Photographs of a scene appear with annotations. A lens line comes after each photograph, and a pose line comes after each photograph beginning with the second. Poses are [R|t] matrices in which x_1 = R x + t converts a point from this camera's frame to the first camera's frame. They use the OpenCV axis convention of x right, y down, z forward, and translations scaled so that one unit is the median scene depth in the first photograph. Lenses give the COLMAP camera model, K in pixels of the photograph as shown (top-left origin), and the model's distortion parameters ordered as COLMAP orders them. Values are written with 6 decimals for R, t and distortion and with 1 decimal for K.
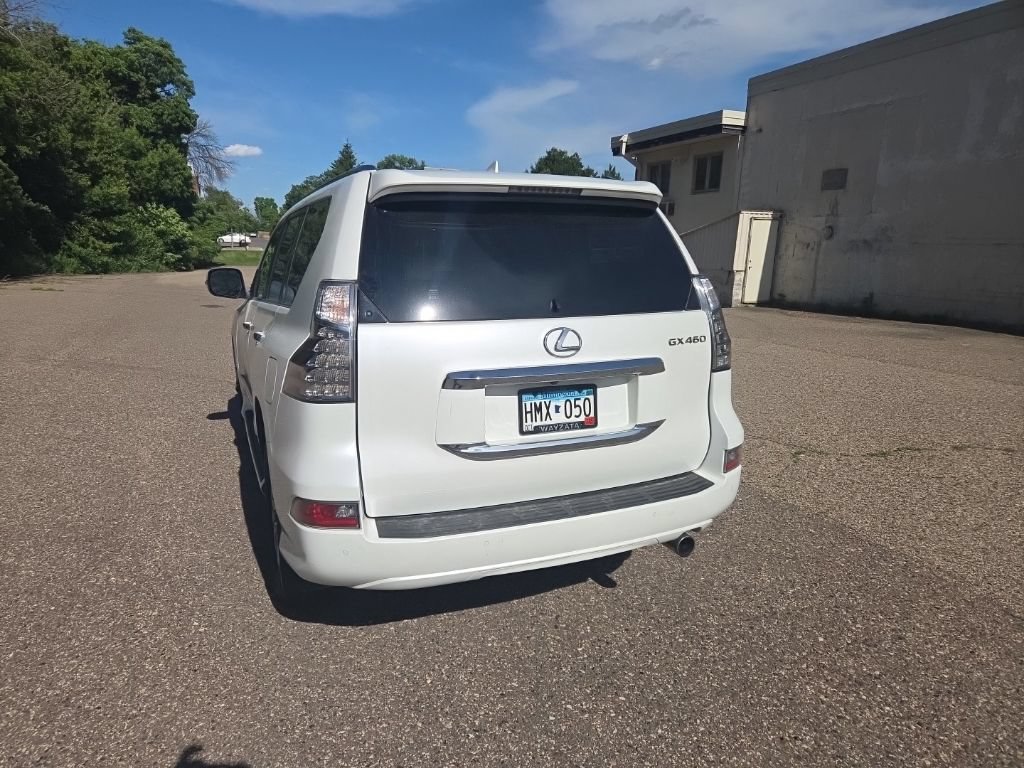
lens RADIAL K [[680.7, 0, 499.8], [0, 680.7, 382.5], [0, 0, 1]] dist [0.067834, -0.053367]
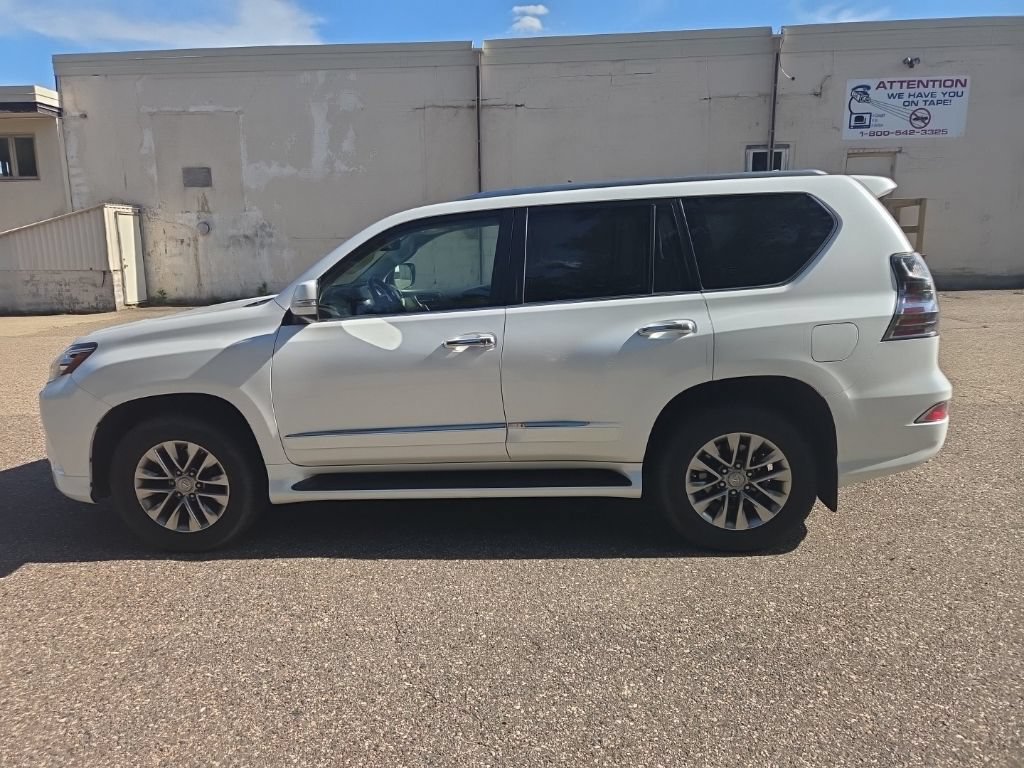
lens RADIAL K [[680.7, 0, 502.4], [0, 680.7, 375.8], [0, 0, 1]] dist [0.067834, -0.053367]
pose [[0.452416, -0.195442, 0.870128, -1.491334], [0.200079, 0.973062, 0.114533, -0.181586], [-0.869073, 0.122278, 0.479333, 0.826893]]
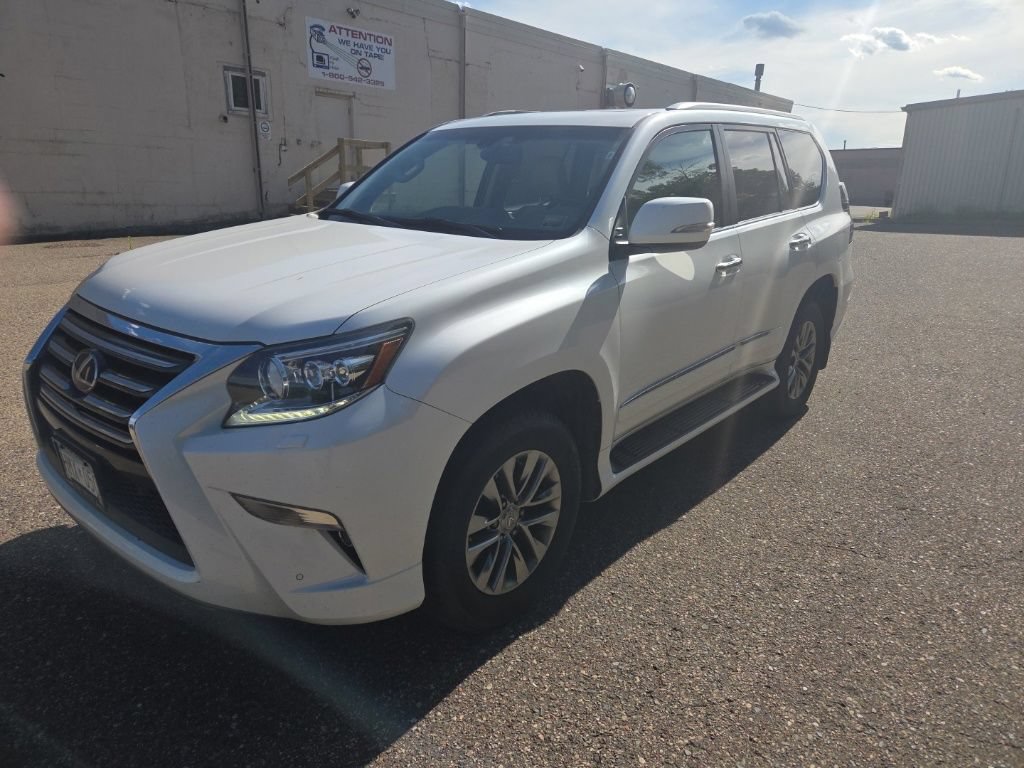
lens RADIAL K [[681.5, 0, 505.1], [0, 681.5, 371.1], [0, 0, 1]] dist [0.044225, -0.010247]
pose [[-0.440588, -0.266603, 0.857208, -1.345873], [0.147820, 0.920303, 0.362203, -0.411453], [-0.885456, 0.286295, -0.366066, 2.181341]]
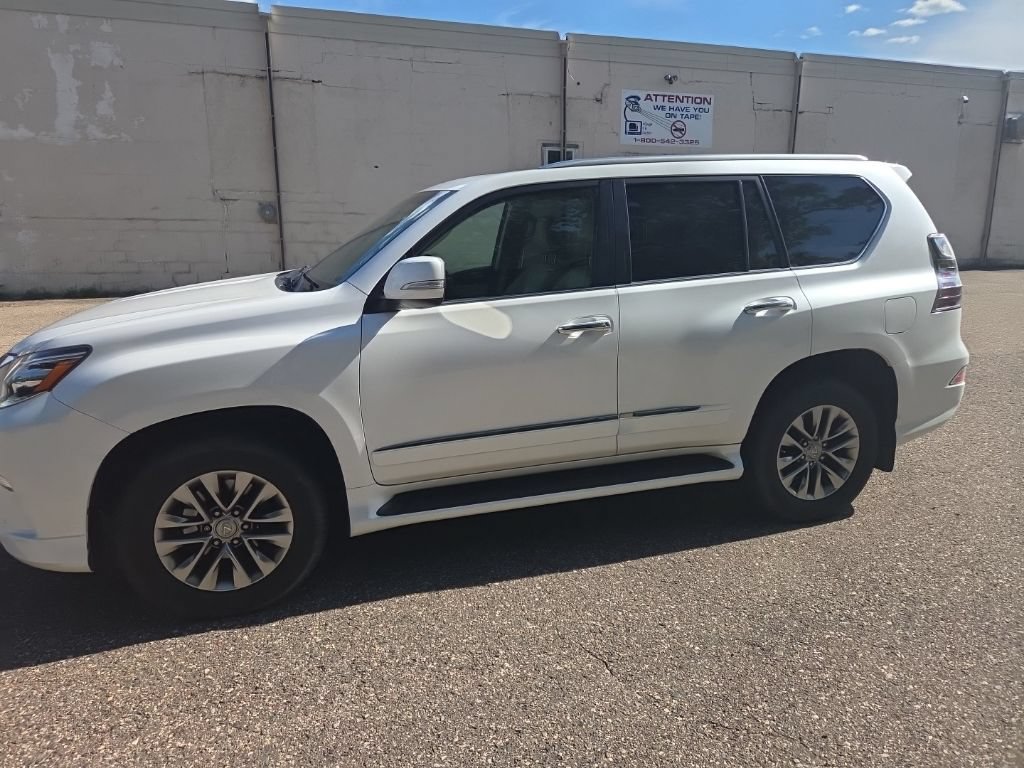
lens RADIAL K [[680.7, 0, 500.8], [0, 680.7, 374.2], [0, 0, 1]] dist [0.067834, -0.053367]
pose [[0.098669, -0.218024, 0.970943, -1.535938], [0.197517, 0.960582, 0.195625, -0.273545], [-0.975321, 0.172476, 0.137843, 1.408411]]
